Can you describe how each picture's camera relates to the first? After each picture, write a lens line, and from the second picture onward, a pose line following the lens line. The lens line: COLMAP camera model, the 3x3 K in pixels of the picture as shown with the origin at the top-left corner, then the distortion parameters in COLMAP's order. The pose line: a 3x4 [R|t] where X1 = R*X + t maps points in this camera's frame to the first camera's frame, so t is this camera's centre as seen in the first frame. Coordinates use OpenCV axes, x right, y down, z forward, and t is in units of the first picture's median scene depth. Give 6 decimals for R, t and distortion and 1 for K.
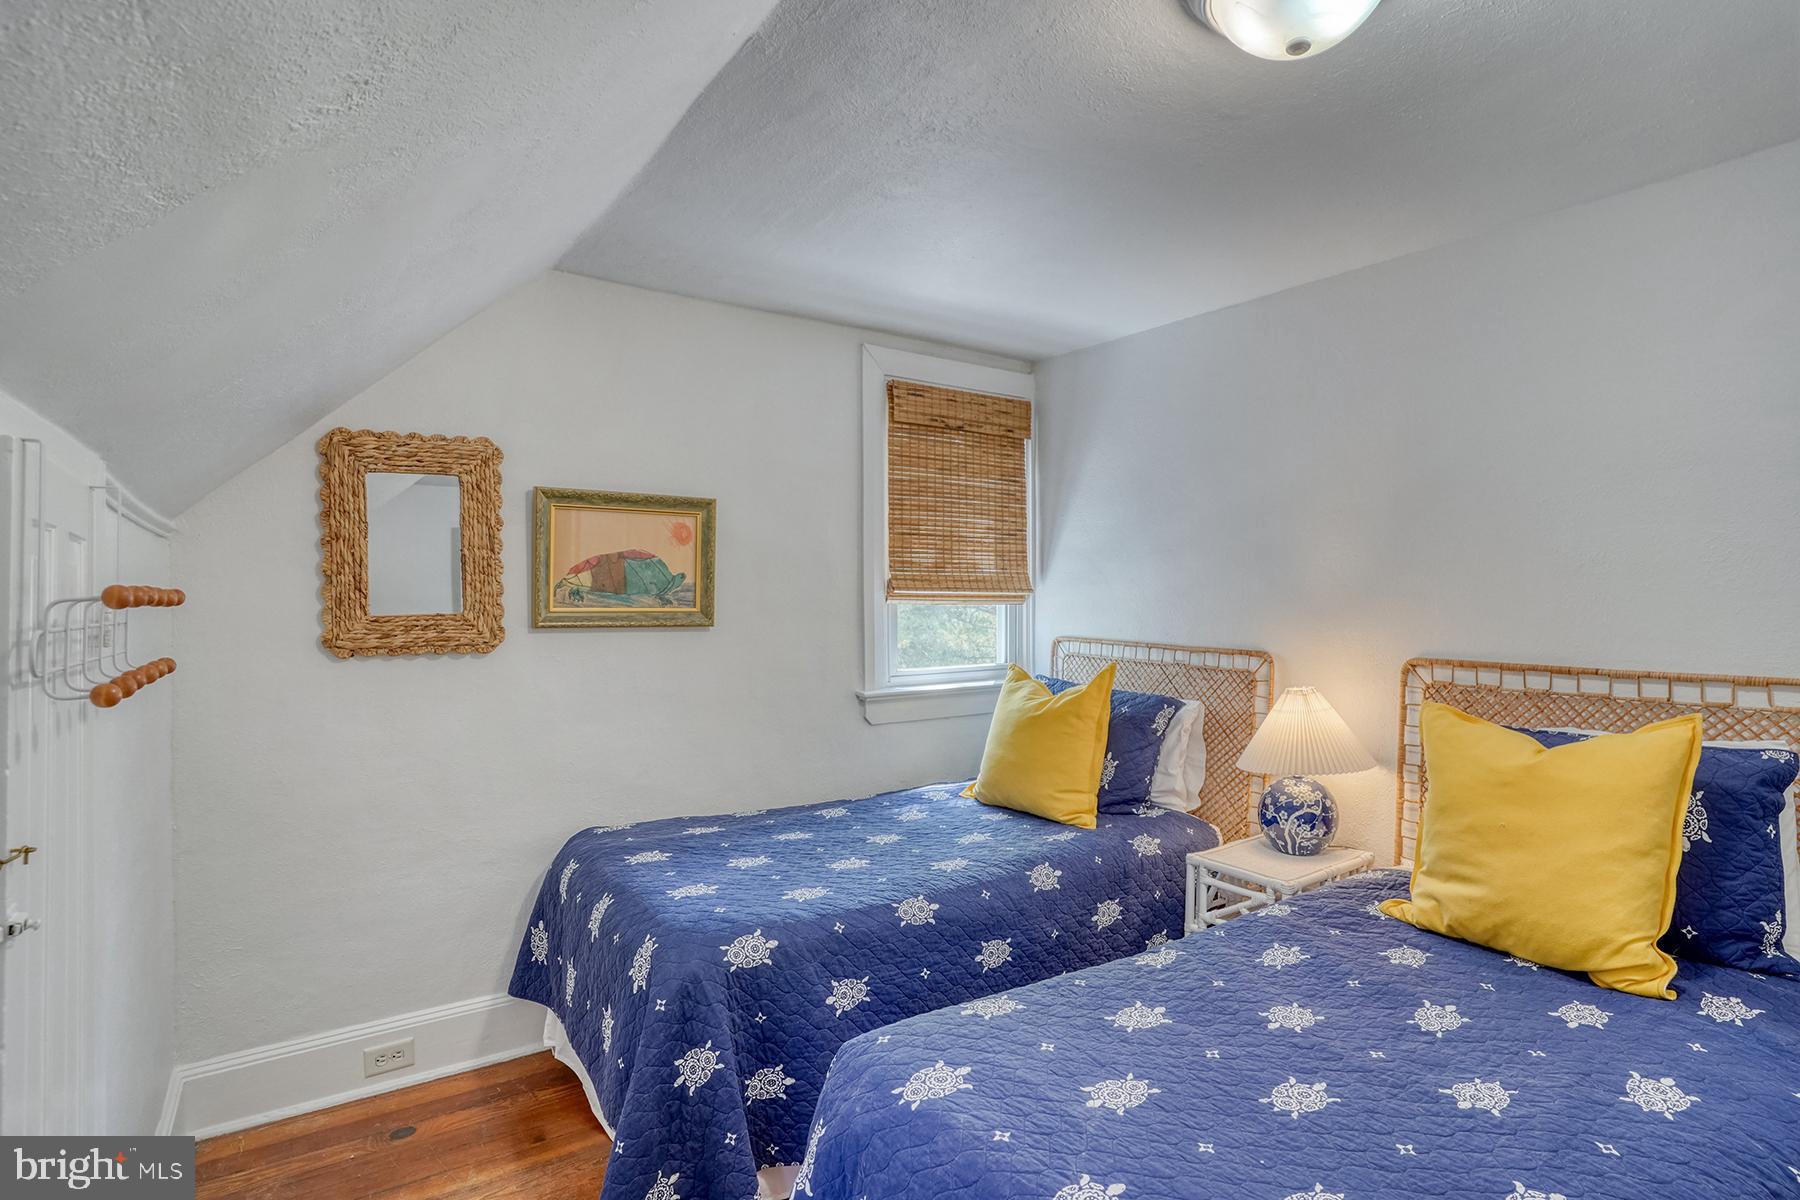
lens RADIAL K [[906.7, 0, 896.4], [0, 906.7, 598.1], [0, 0, 1]] dist [-0.075050, 0.033515]
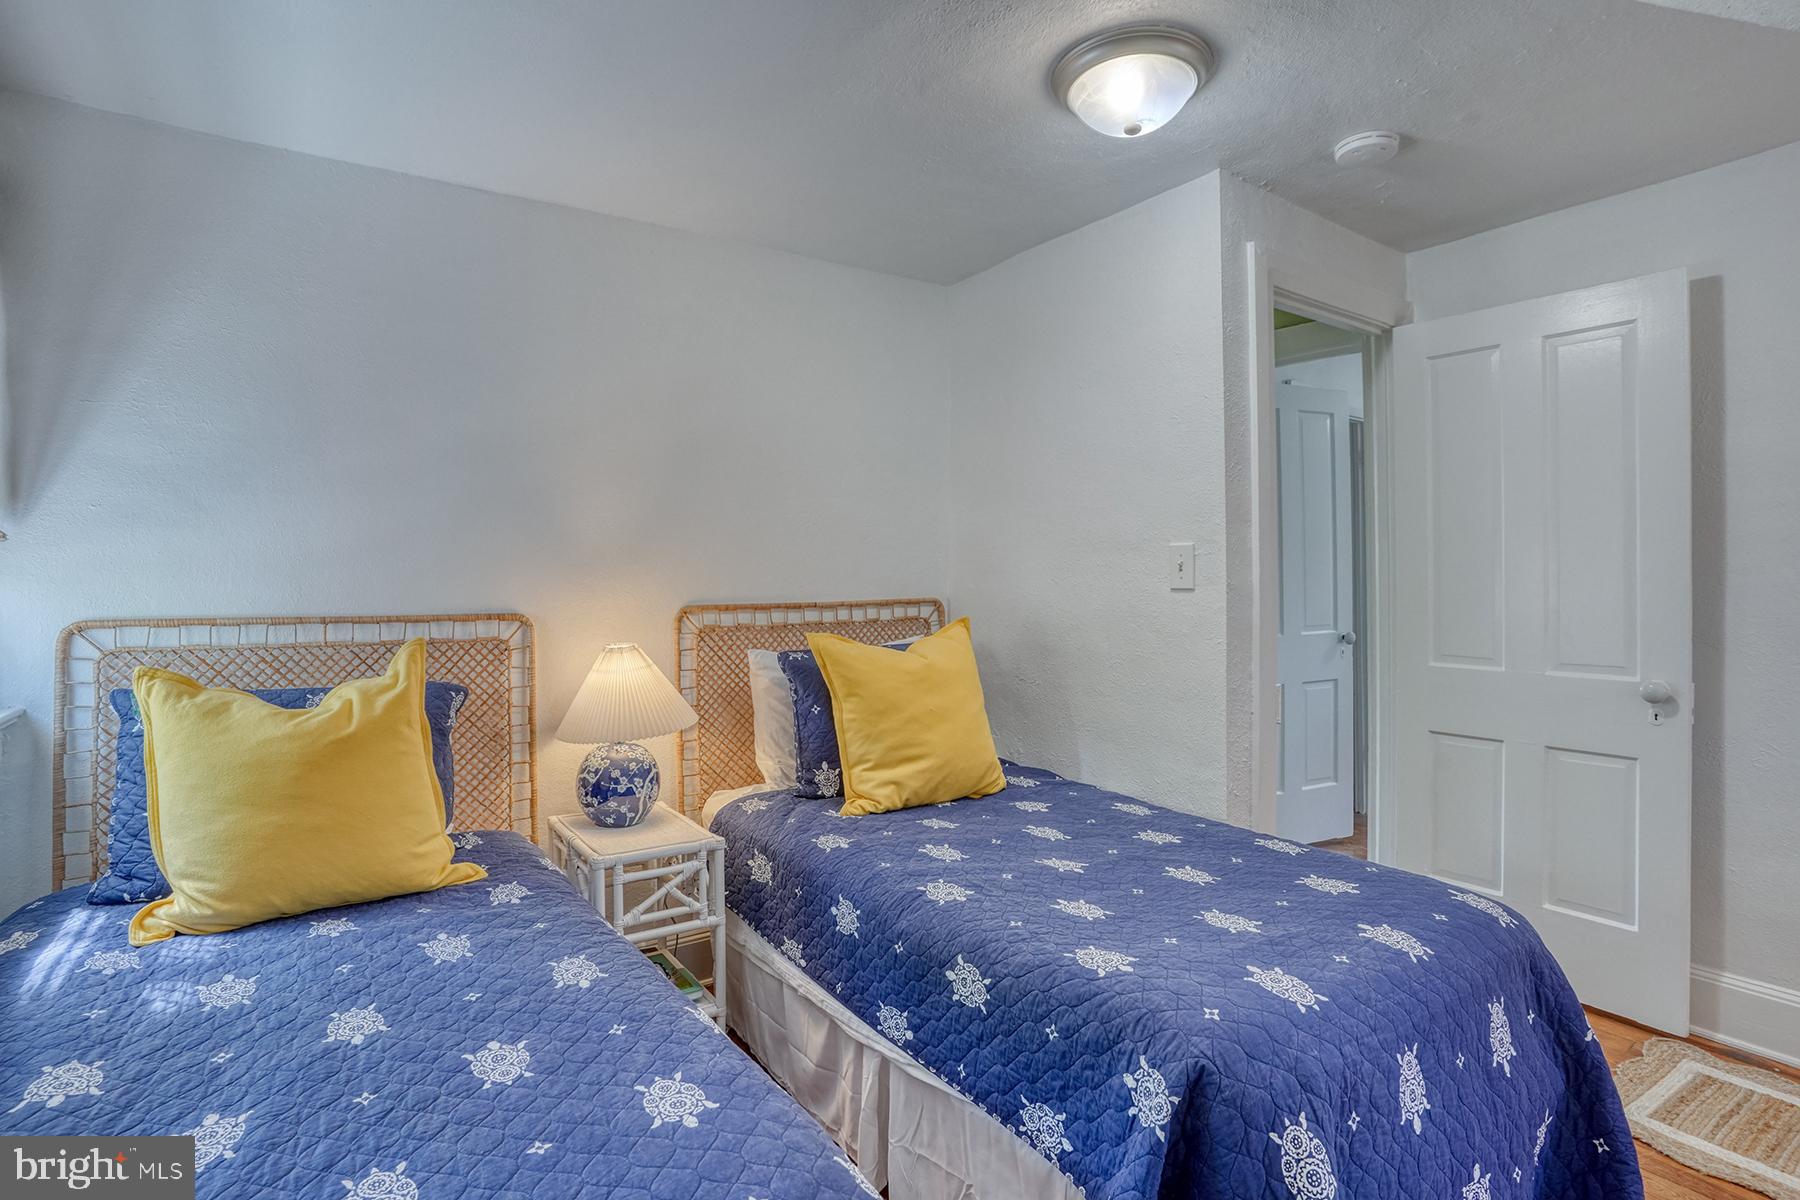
lens RADIAL K [[906.7, 0, 896.4], [0, 906.7, 586.5], [0, 0, 1]] dist [-0.075050, 0.033515]
pose [[-0.006056, -0.010644, 0.999925, -0.516165], [0.019767, 0.999747, 0.010762, 0.038410], [-0.999786, 0.019830, -0.005844, 0.774058]]
